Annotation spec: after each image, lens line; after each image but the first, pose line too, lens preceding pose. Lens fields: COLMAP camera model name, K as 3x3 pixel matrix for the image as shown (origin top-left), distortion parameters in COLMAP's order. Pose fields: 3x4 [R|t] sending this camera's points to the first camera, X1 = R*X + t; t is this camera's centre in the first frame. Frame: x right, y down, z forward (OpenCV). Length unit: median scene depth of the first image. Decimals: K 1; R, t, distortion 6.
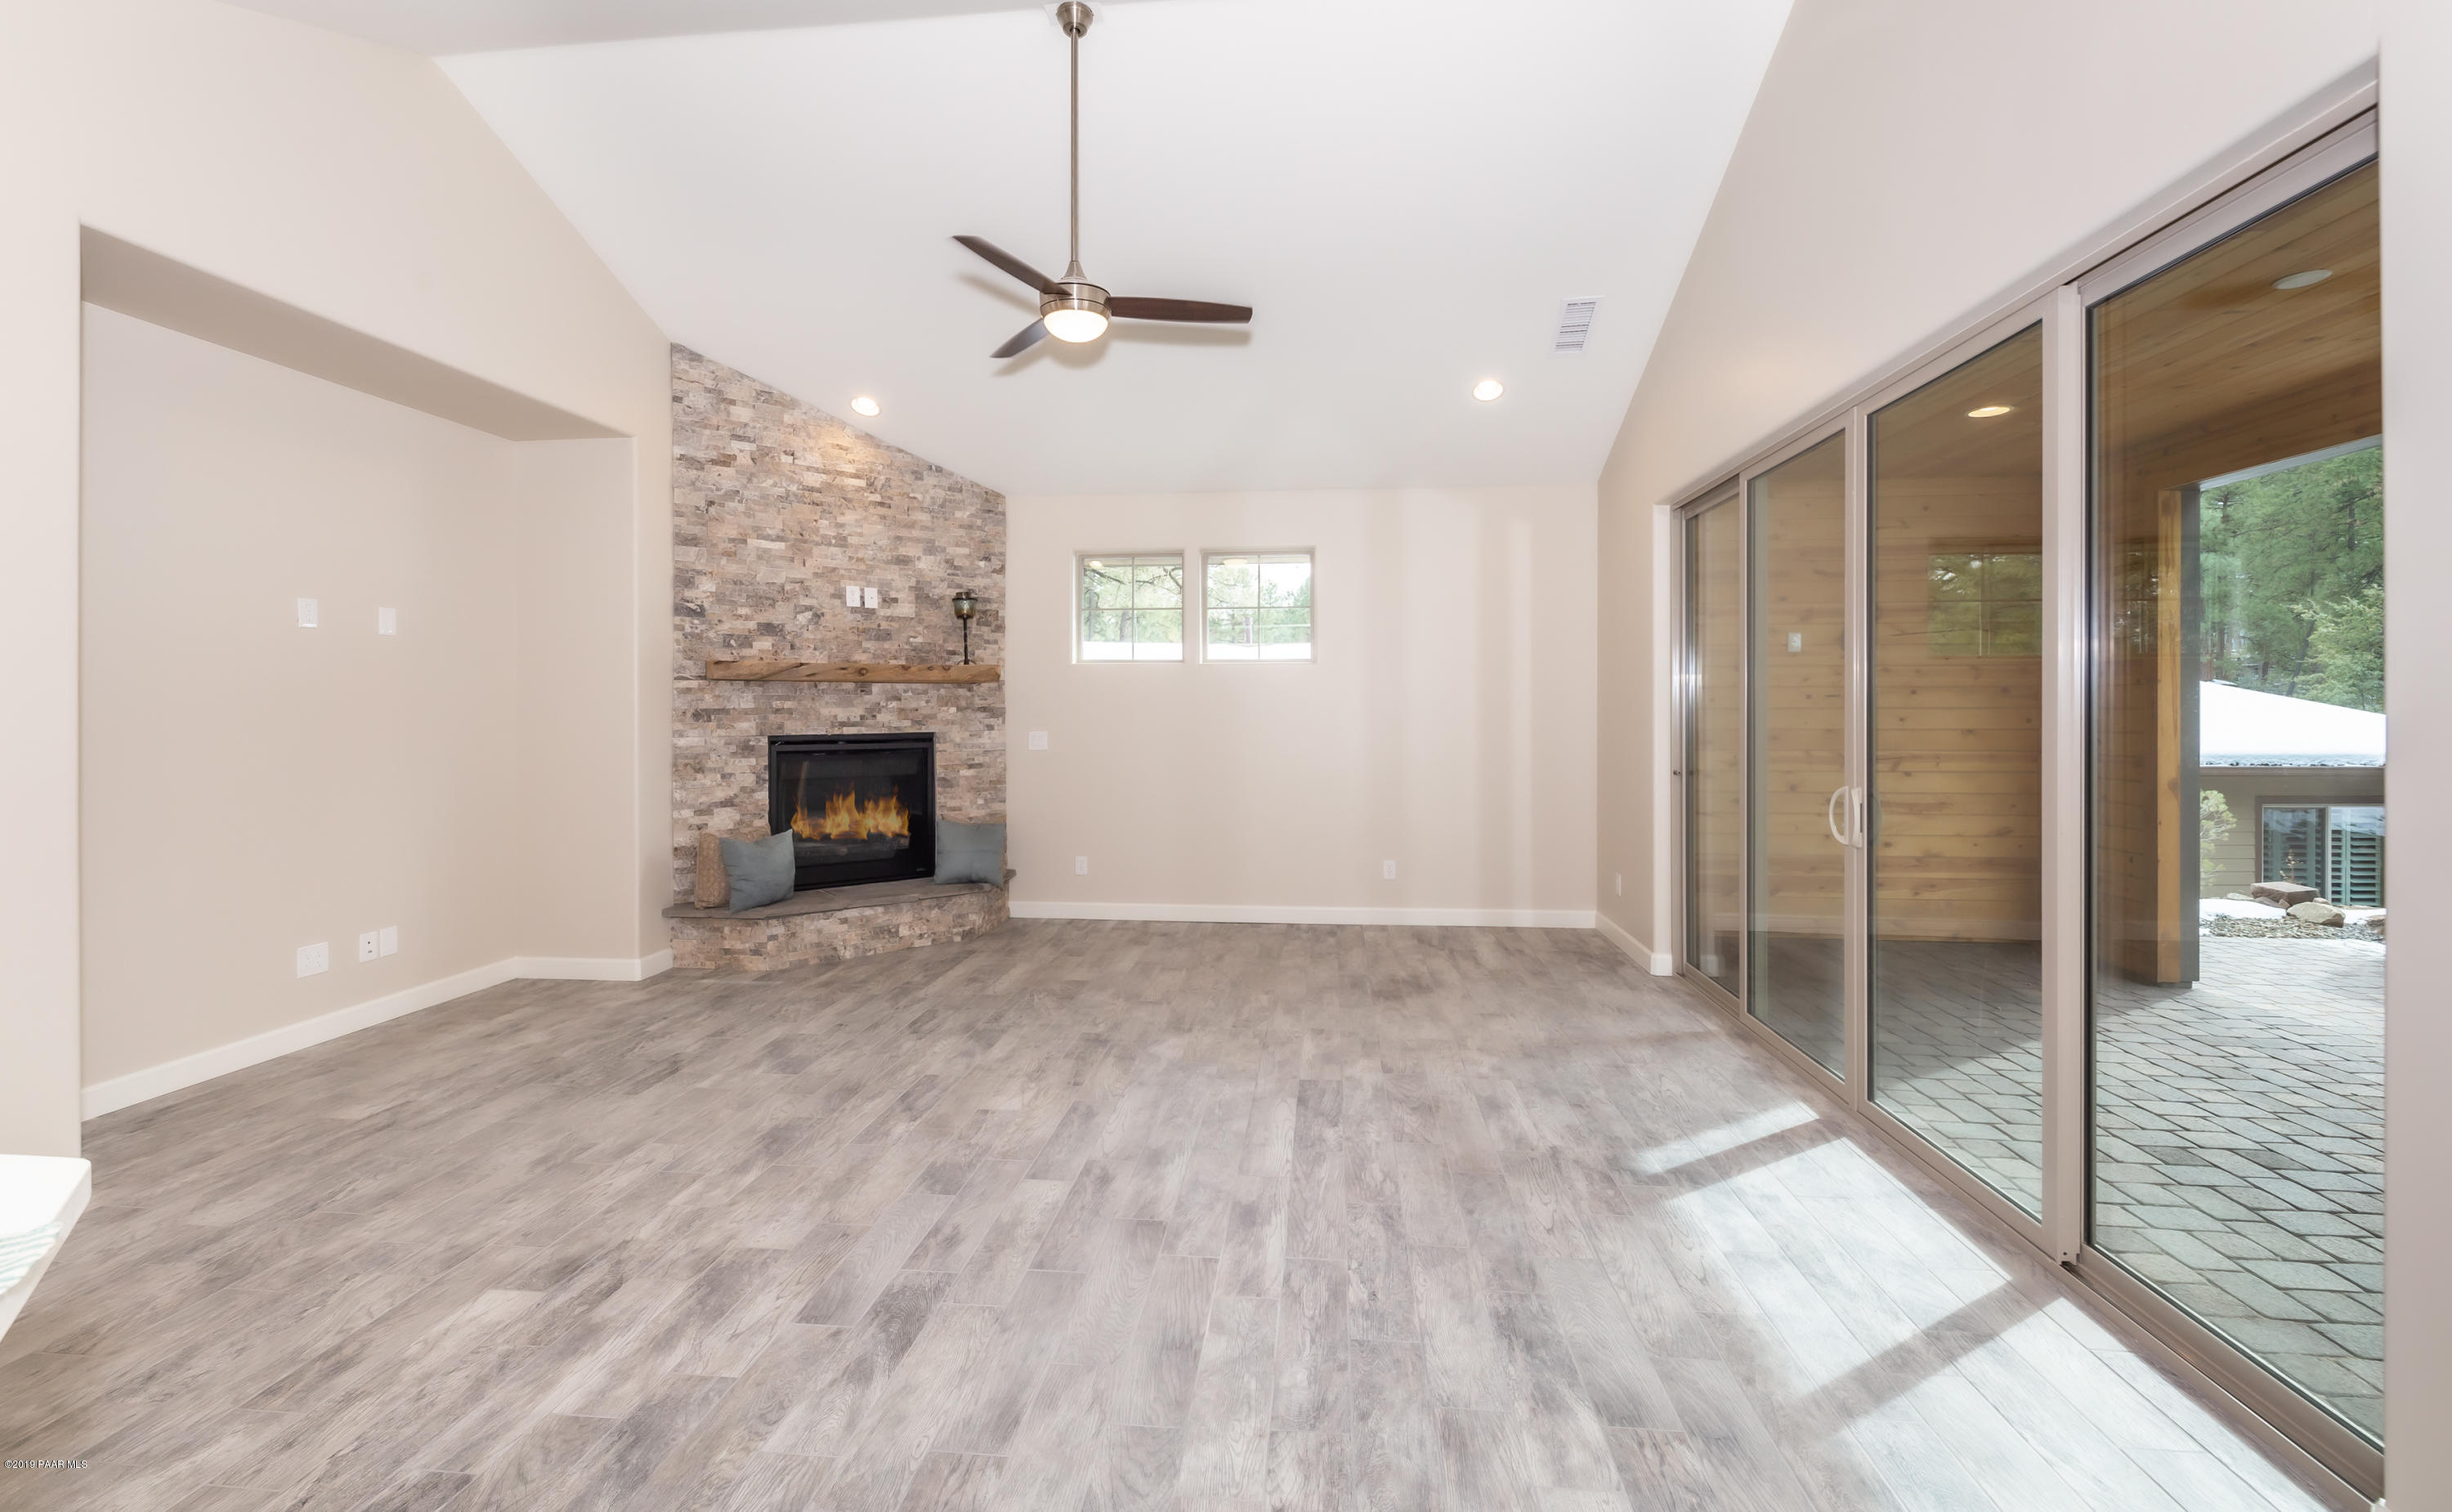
lens RADIAL K [[1032.2, 0, 1208.7], [0, 1032.2, 711.7], [0, 0, 1]] dist [0.000343, -0.001802]
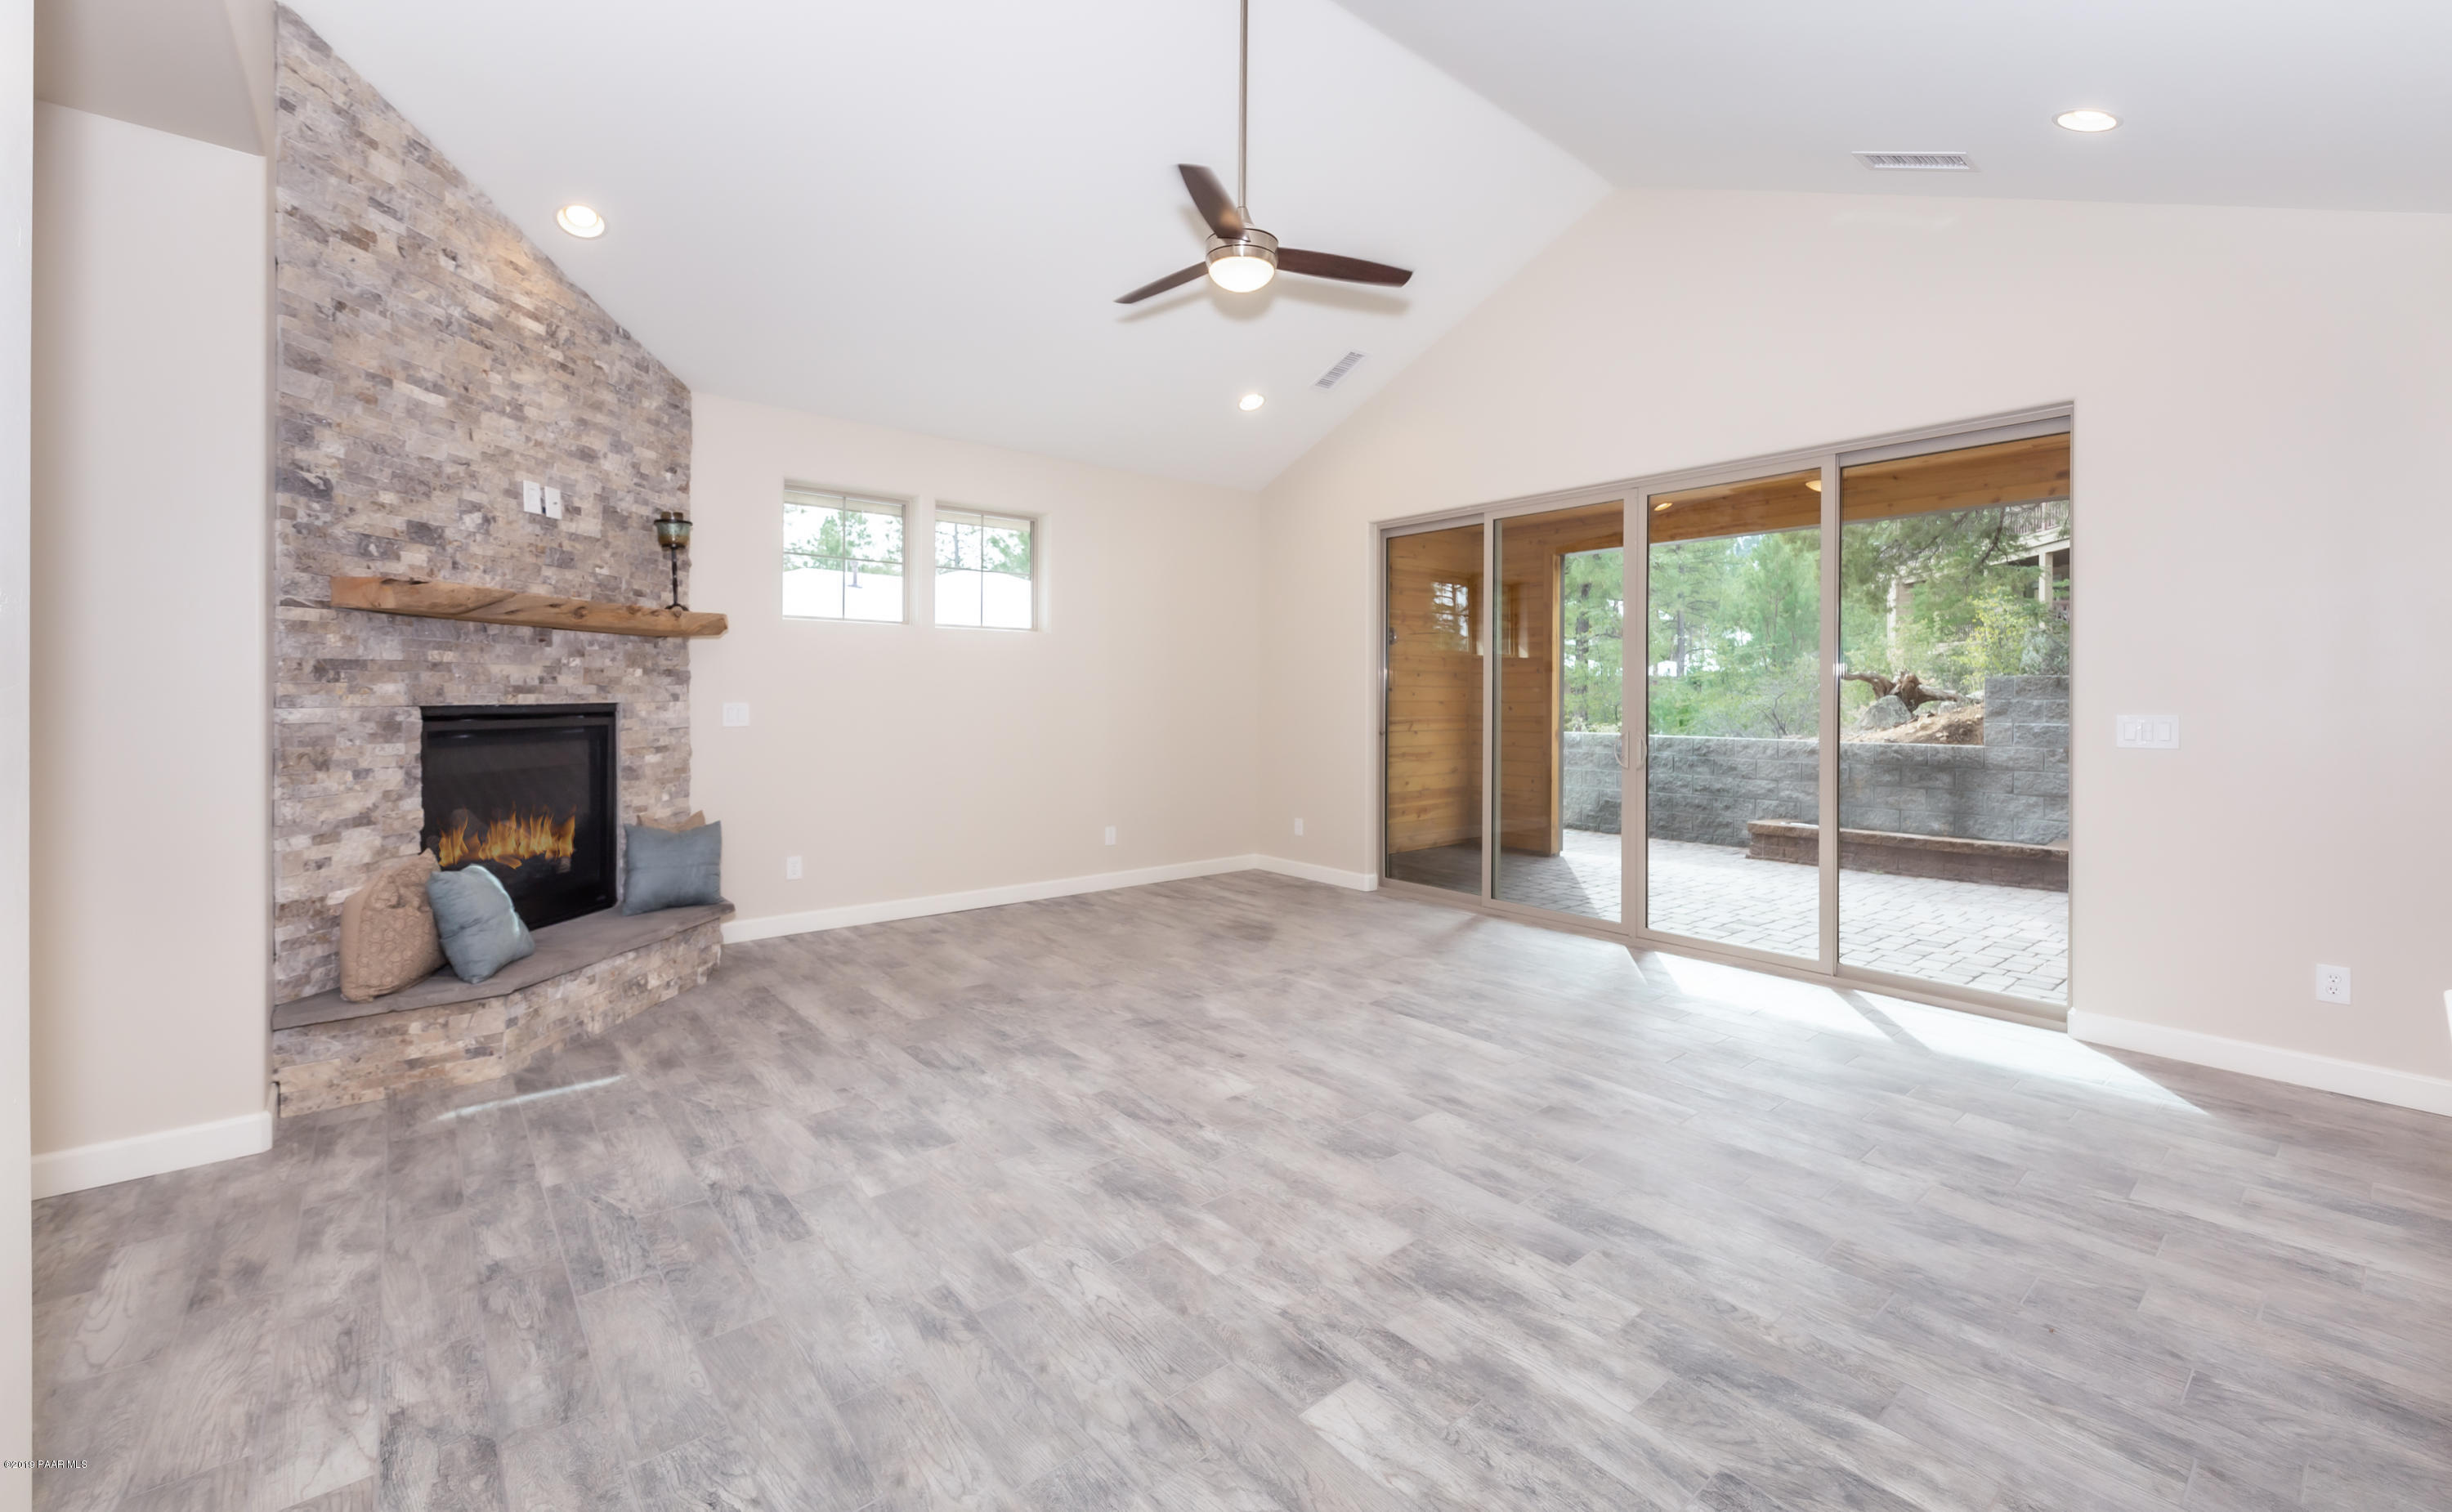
lens RADIAL K [[1032.2, 0, 1234.8], [0, 1032.2, 704.3], [0, 0, 1]] dist [0.000343, -0.001802]
pose [[0.679005, -0.000218, 0.734133, -0.602279], [-0.003315, 0.999989, 0.003363, 0.020231], [-0.734126, -0.004717, 0.678997, 0.249462]]
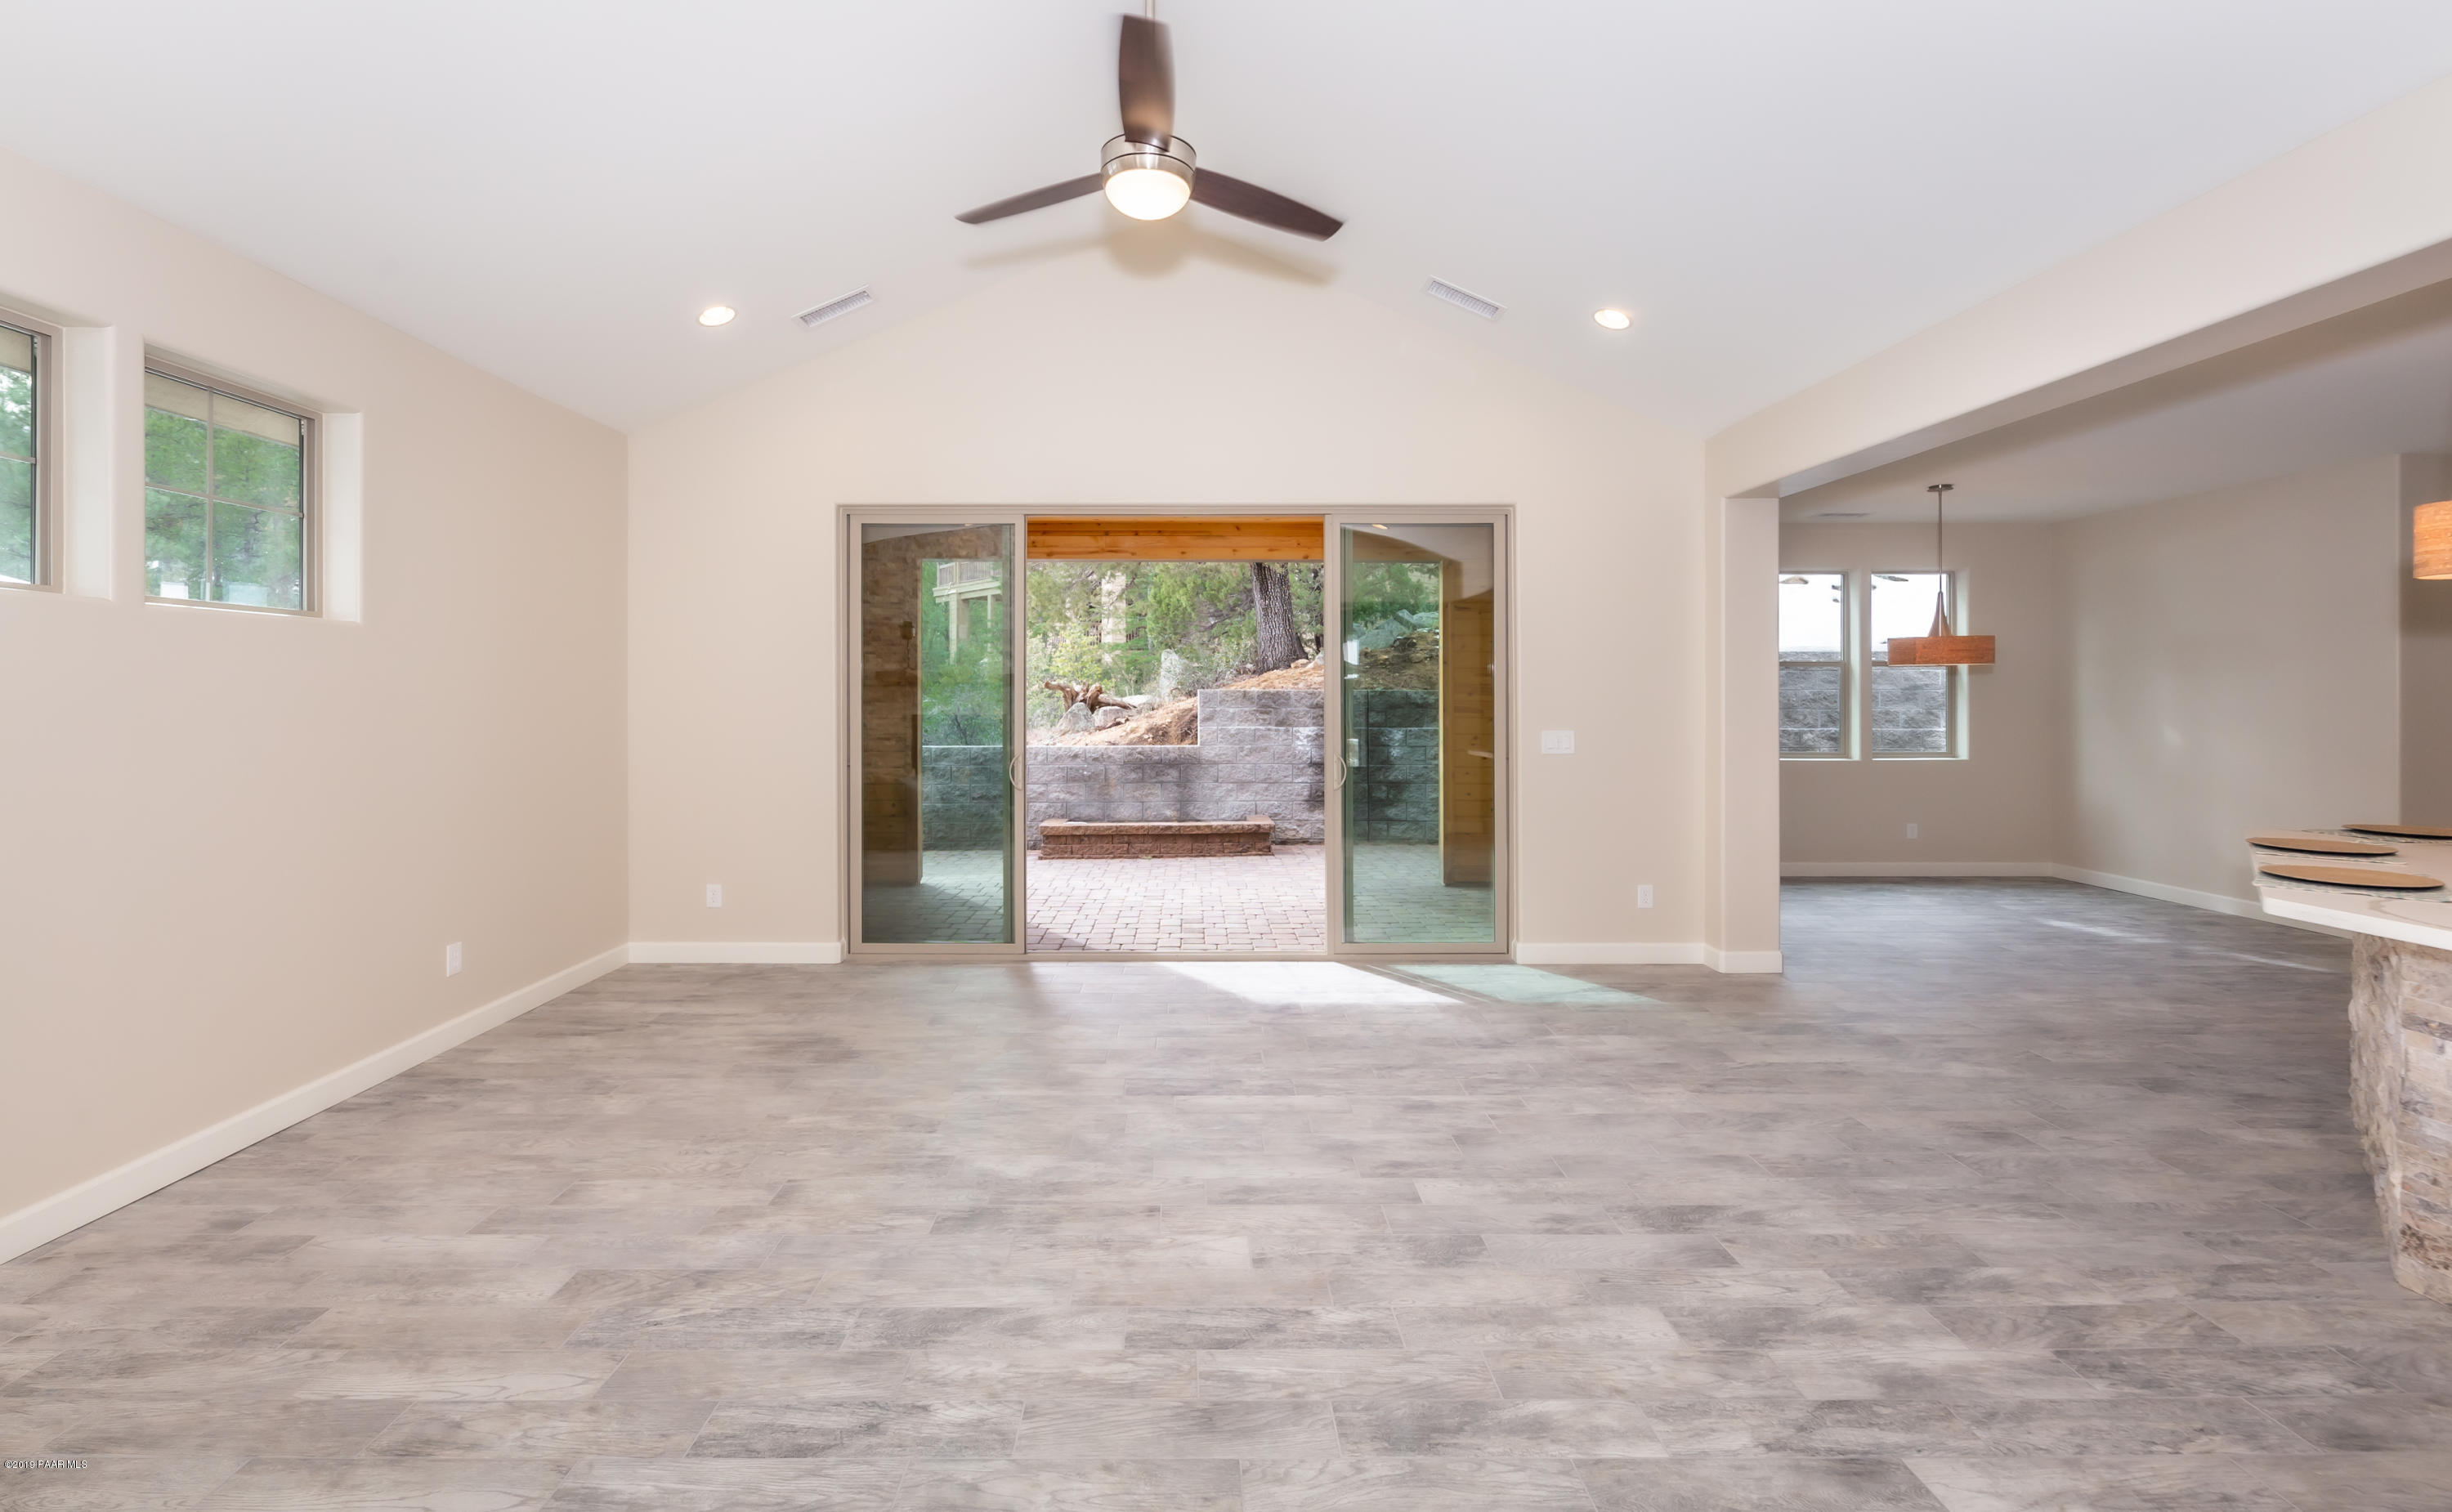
lens RADIAL K [[1032.2, 0, 1231.5], [0, 1032.2, 687.5], [0, 0, 1]] dist [0.000343, -0.001802]
pose [[-0.154261, 0.011422, 0.987964, -0.626963], [0.002528, 0.999934, -0.011166, -0.005266], [-0.988027, 0.000775, -0.154280, 0.758212]]
